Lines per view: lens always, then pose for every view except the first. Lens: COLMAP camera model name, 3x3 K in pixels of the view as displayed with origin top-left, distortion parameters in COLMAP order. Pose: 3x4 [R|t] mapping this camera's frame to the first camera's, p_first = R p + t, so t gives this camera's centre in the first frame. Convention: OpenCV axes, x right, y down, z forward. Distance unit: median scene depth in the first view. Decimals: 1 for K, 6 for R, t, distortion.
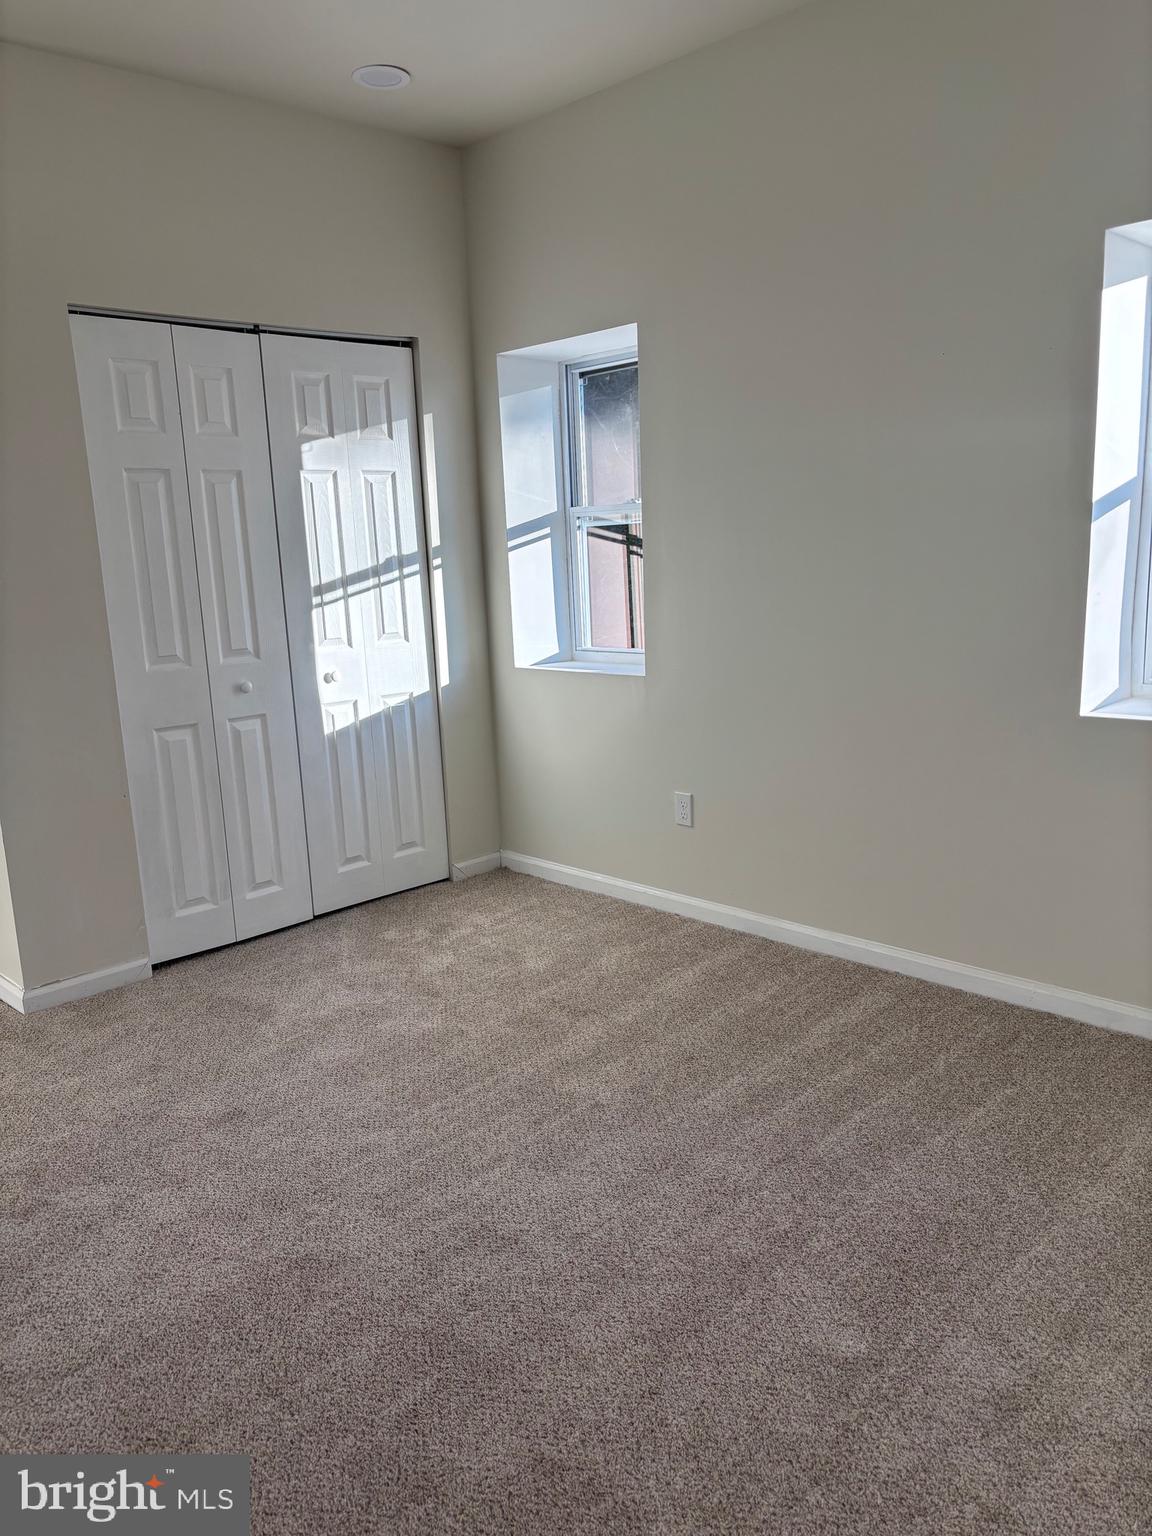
lens RADIAL K [[1154.8, 0, 573.9], [0, 1154.8, 771.7], [0, 0, 1]] dist [0.058522, -0.058938]
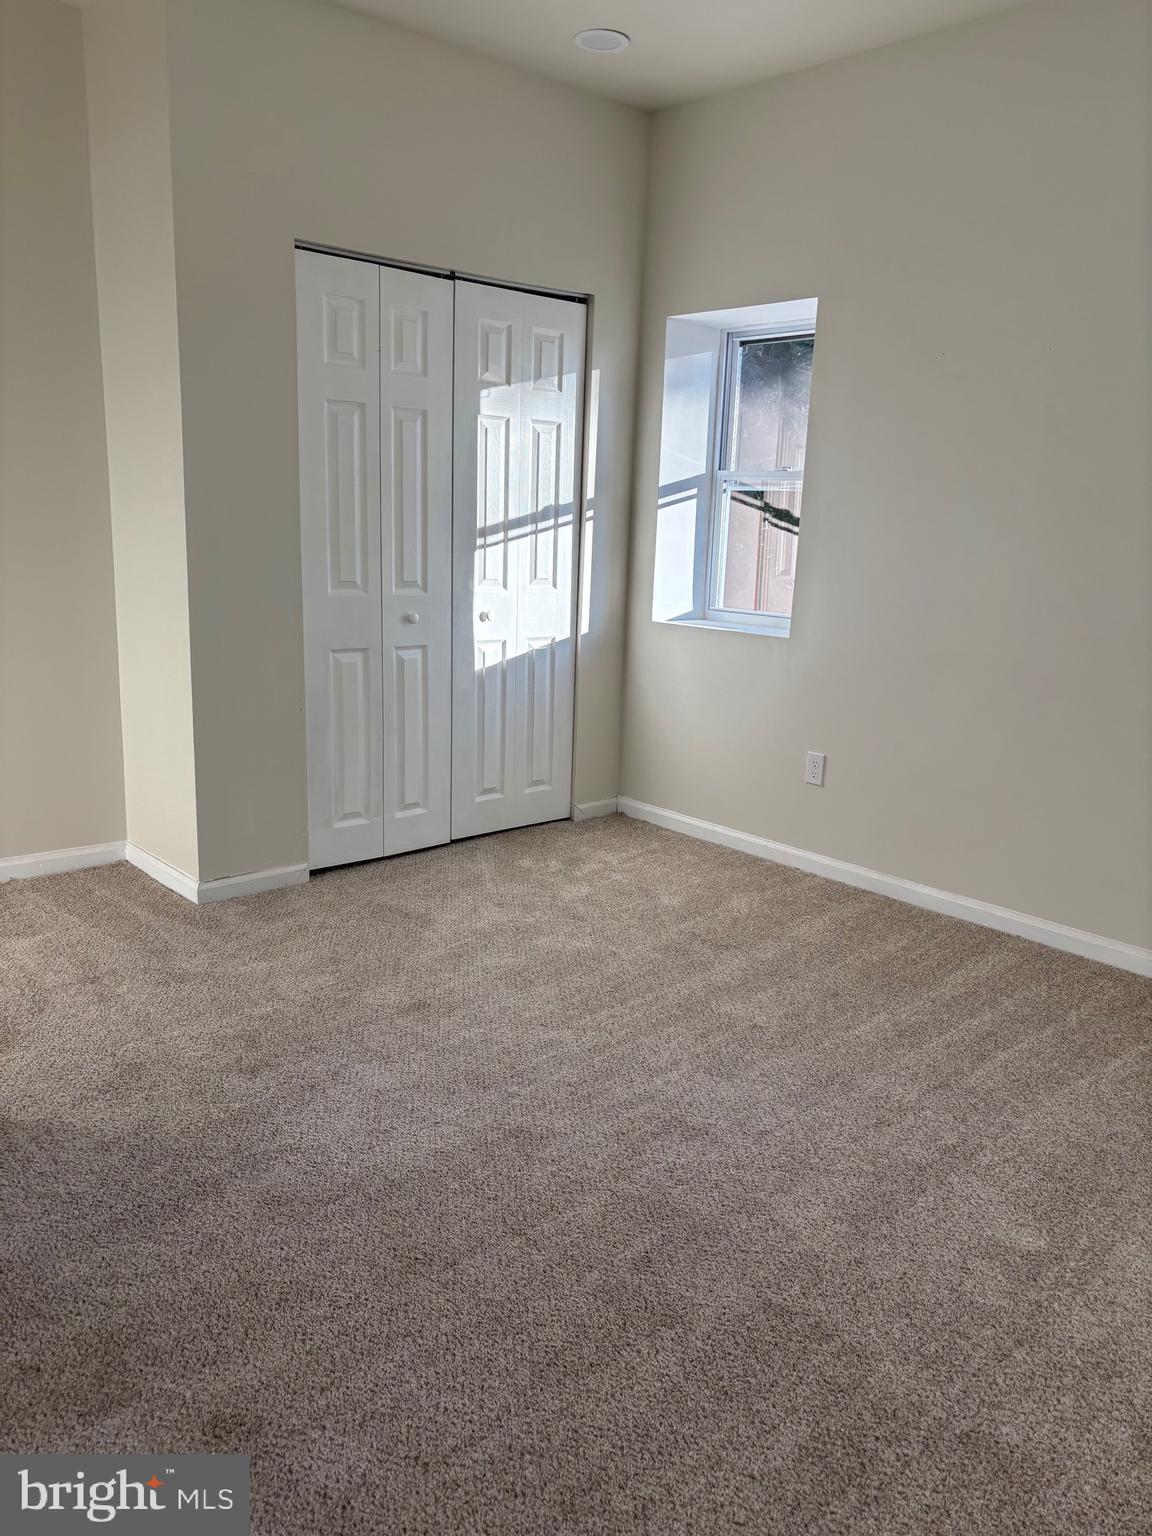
lens RADIAL K [[1154.8, 0, 574.9], [0, 1154.8, 775.3], [0, 0, 1]] dist [0.058522, -0.058938]
pose [[0.996351, 0.083968, -0.015323, -0.122432], [-0.083457, 0.996016, 0.031401, 0.027712], [0.017898, -0.030008, 0.999389, -0.062003]]
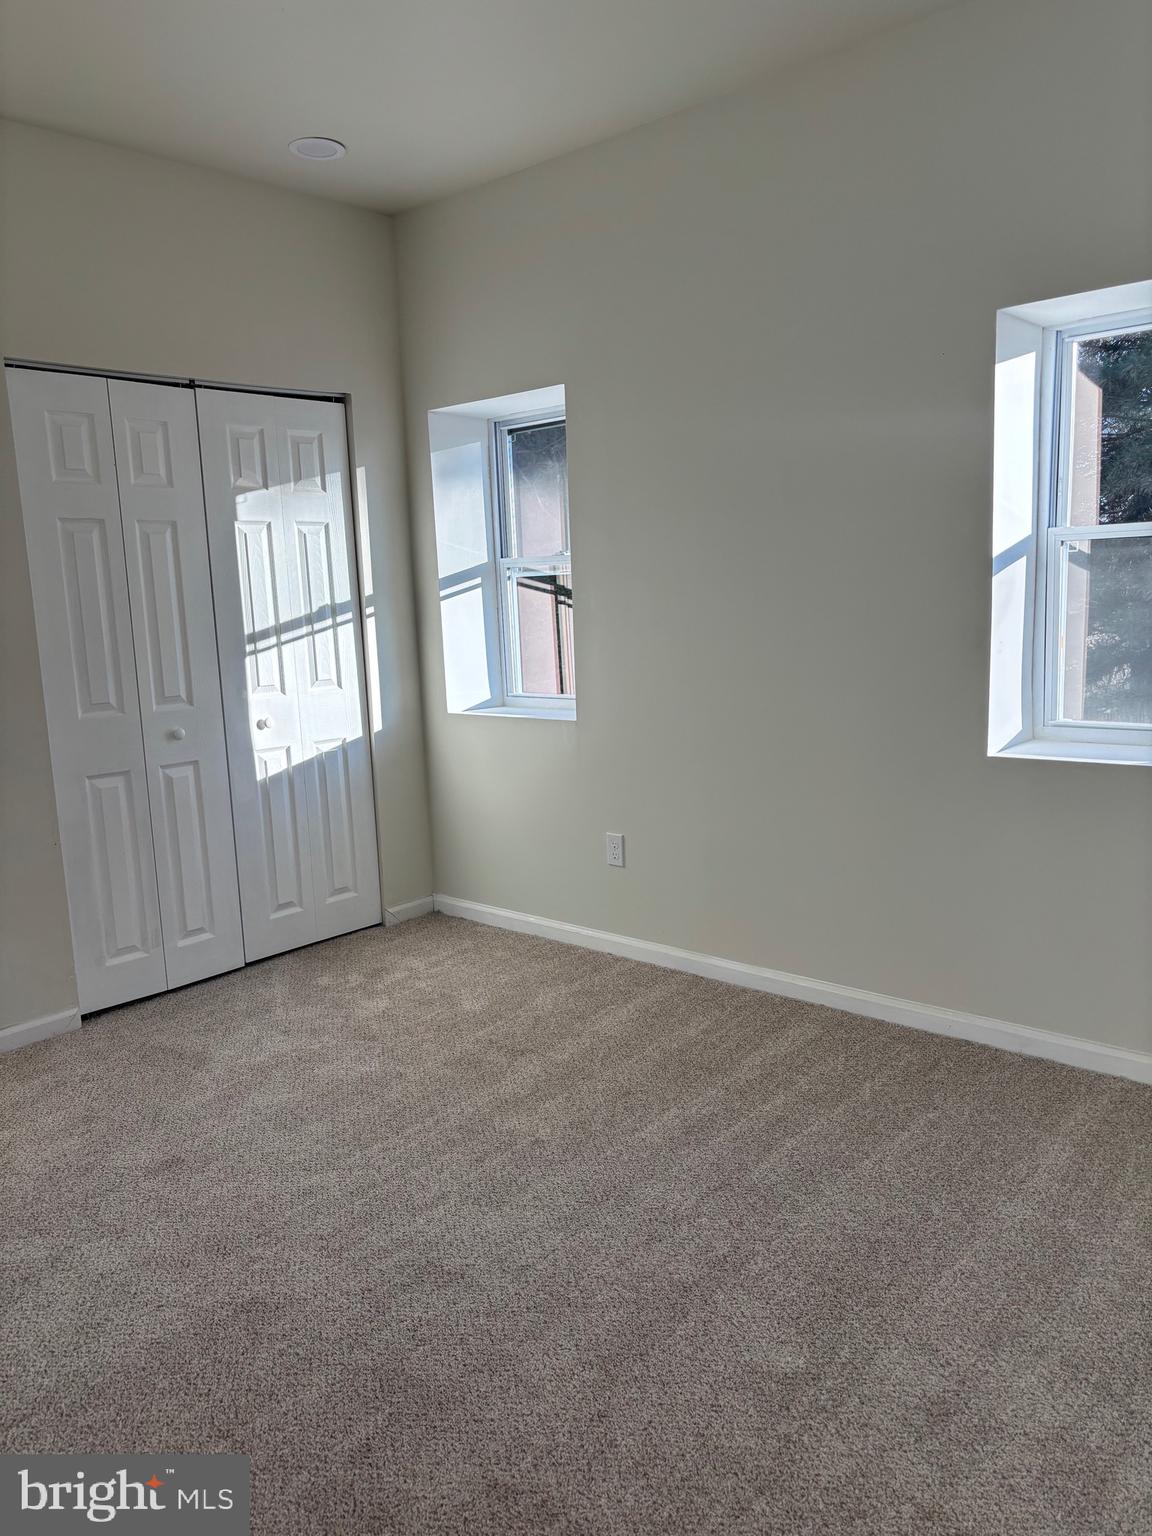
lens RADIAL K [[1154.8, 0, 575.4], [0, 1154.8, 764.9], [0, 0, 1]] dist [0.058522, -0.058938]
pose [[0.997567, -0.007538, 0.069303, -0.012081], [0.010689, 0.998920, -0.045207, 0.003150], [-0.068887, 0.045838, 0.996571, -0.026927]]
